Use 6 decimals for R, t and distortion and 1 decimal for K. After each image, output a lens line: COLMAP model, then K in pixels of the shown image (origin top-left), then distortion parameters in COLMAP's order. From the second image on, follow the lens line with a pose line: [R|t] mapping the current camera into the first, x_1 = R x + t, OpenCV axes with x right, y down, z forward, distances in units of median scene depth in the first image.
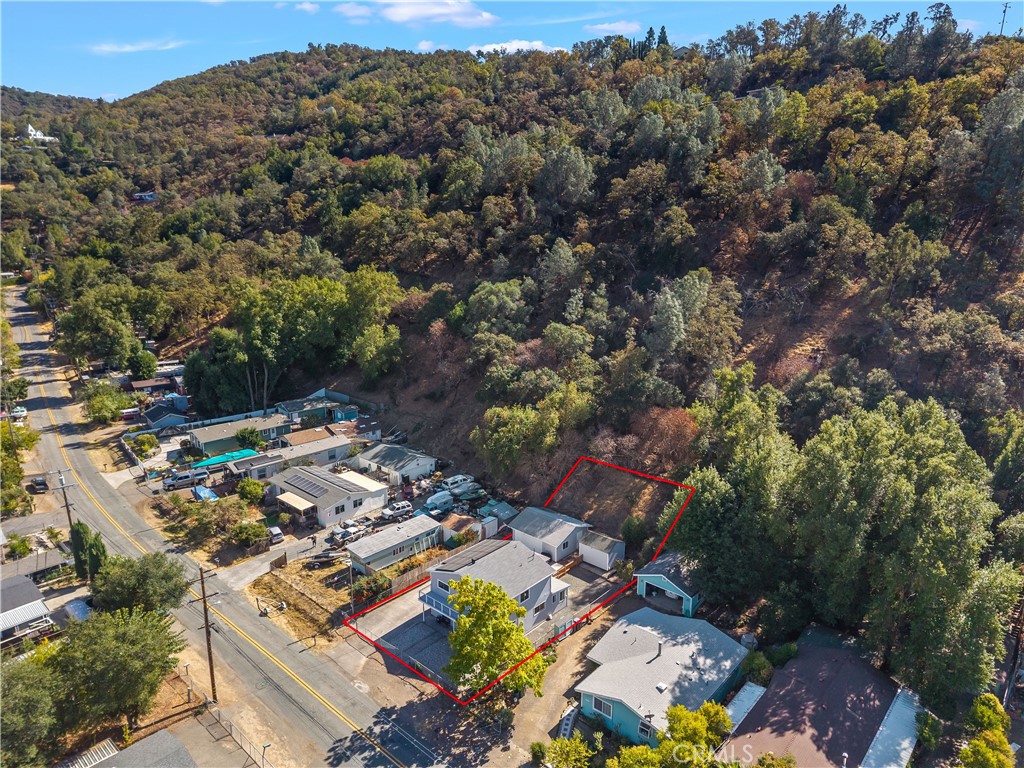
lens RADIAL K [[677.4, 0, 511.2], [0, 677.4, 399.3], [0, 0, 1]] dist [0.049076, -0.067070]
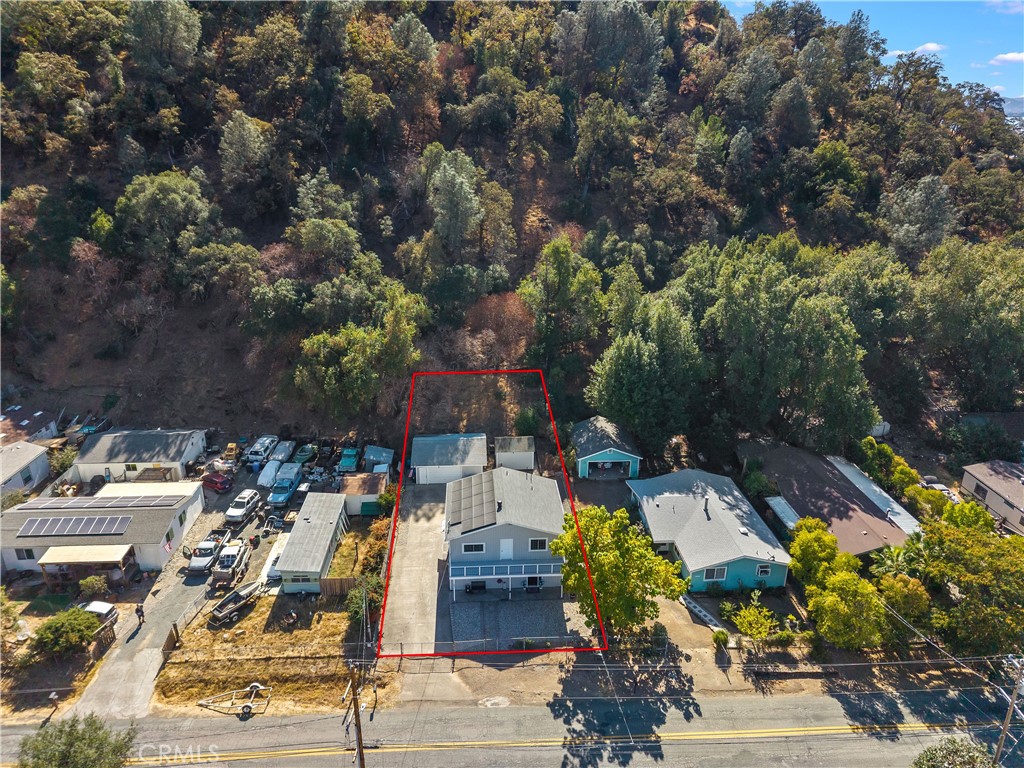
lens RADIAL K [[677.4, 0, 511.2], [0, 677.4, 399.3], [0, 0, 1]] dist [0.049076, -0.067070]
pose [[0.699254, -0.281835, 0.656973, -0.283950], [0.188123, 0.959160, 0.211240, -0.027764], [-0.689677, -0.024118, 0.723716, 0.207370]]
